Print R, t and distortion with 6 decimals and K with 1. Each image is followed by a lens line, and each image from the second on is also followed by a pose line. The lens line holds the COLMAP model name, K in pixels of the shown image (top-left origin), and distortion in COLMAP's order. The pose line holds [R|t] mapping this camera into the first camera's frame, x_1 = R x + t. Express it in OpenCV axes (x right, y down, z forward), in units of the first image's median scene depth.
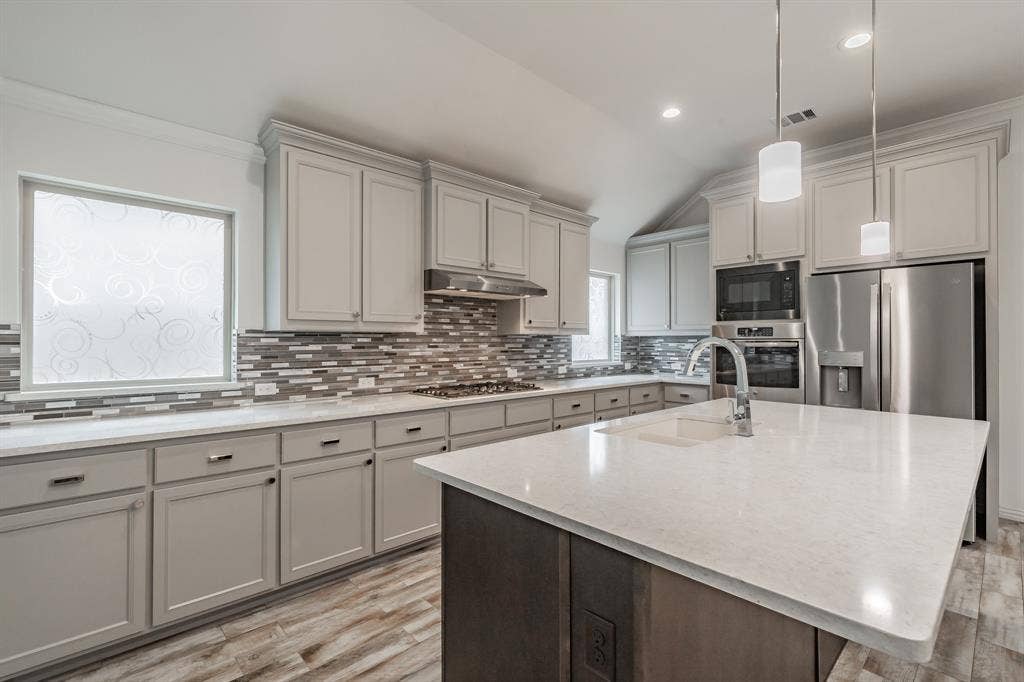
lens RADIAL K [[464.4, 0, 501.2], [0, 464.4, 339.1], [0, 0, 1]] dist [0.001227, -0.001493]
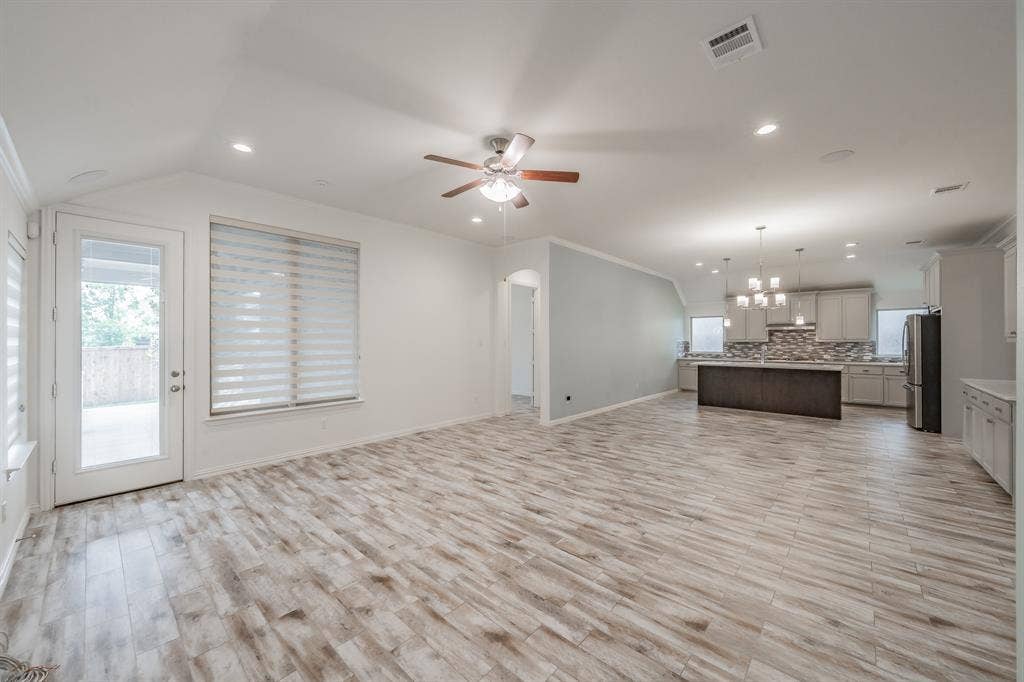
lens RADIAL K [[400.3, 0, 512.0], [0, 400.3, 340.5], [0, 0, 1]] dist [-0.003996, -0.000254]
pose [[0.068049, -0.002259, -0.997679, 2.543237], [0.006502, 0.999977, -0.001820, -0.029190], [0.997661, -0.006363, 0.068063, -1.066145]]
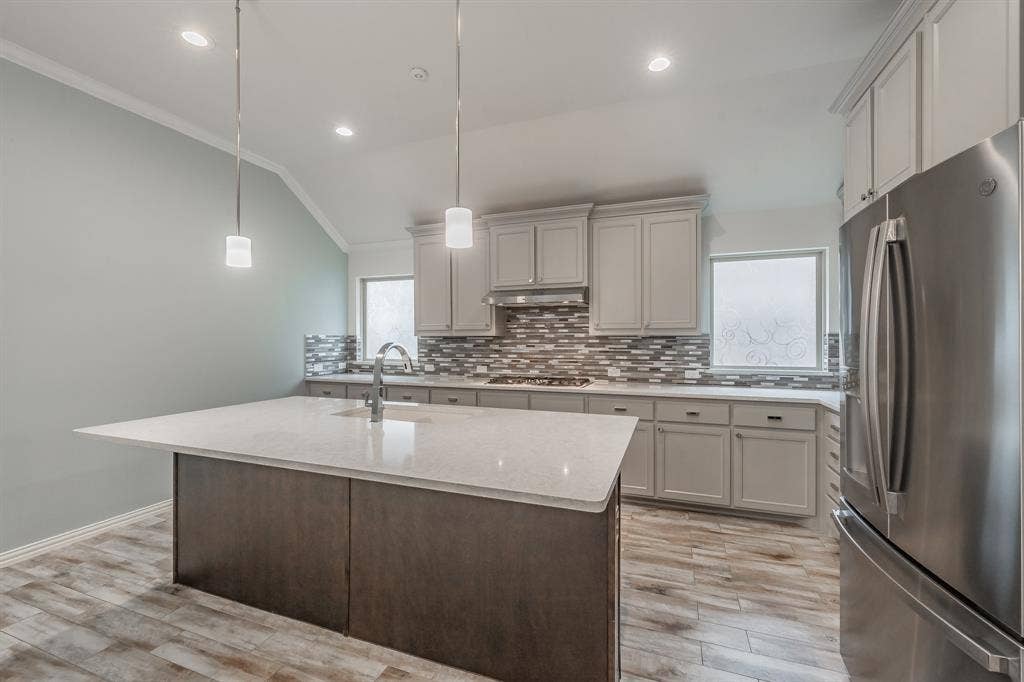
lens RADIAL K [[433.2, 0, 535.3], [0, 433.2, 342.1], [0, 0, 1]] dist [0.003733, 0.000314]
pose [[0.455779, 0.010237, -0.890034, 0.988628], [0.007064, 0.999861, 0.015118, -0.013984], [0.890065, -0.013178, 0.455643, 0.476495]]
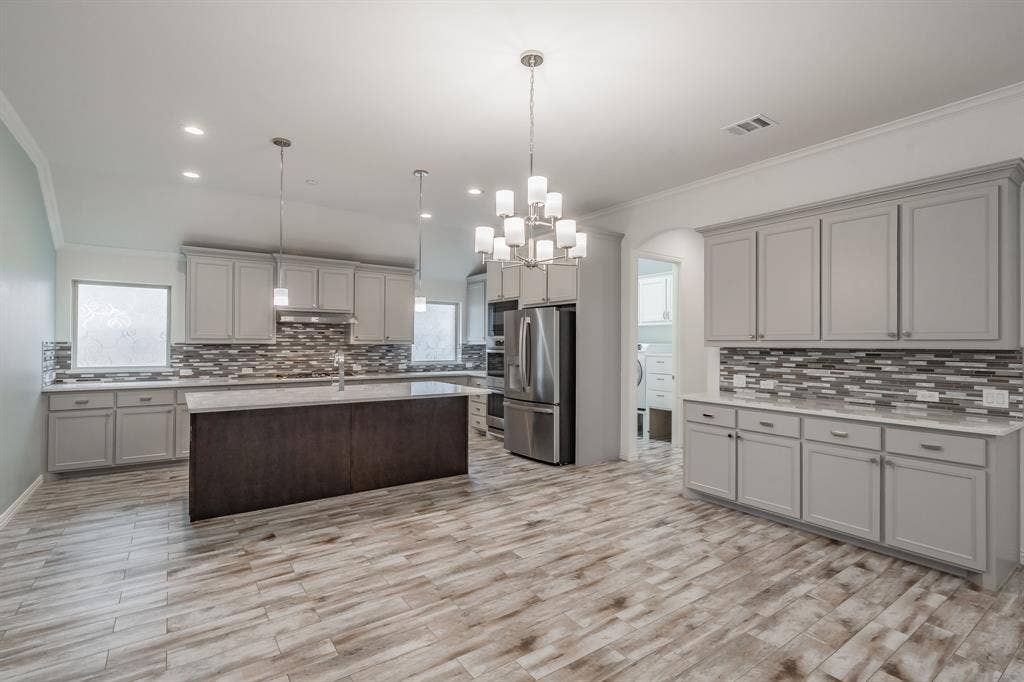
lens RADIAL K [[464.4, 0, 517.1], [0, 464.4, 341.3], [0, 0, 1]] dist [0.001227, -0.001493]
pose [[0.991588, 0.006219, -0.129287, 0.962481], [-0.005915, 0.999979, 0.002732, -0.033313], [0.129301, -0.001944, 0.991603, -0.668393]]
